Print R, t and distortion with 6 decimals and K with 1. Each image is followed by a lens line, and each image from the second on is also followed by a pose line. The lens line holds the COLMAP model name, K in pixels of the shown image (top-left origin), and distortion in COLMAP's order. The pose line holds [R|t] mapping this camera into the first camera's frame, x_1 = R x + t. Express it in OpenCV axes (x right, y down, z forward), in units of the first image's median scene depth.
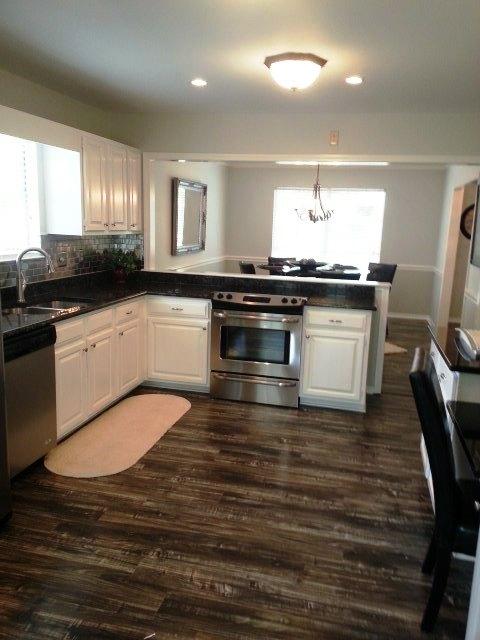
lens RADIAL K [[515.9, 0, 241.1], [0, 515.9, 320.7], [0, 0, 1]] dist [-0.003783, -0.002575]
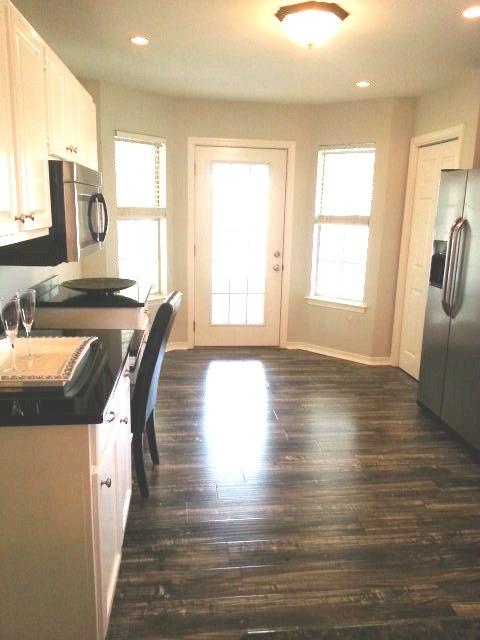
lens RADIAL K [[515.9, 0, 240.8], [0, 515.9, 320.7], [0, 0, 1]] dist [-0.003783, -0.002575]
pose [[-0.937441, 0.021081, -0.347507, 0.461611], [-0.120943, 0.916280, 0.381843, -0.287288], [0.326463, 0.399984, -0.856408, 1.587794]]
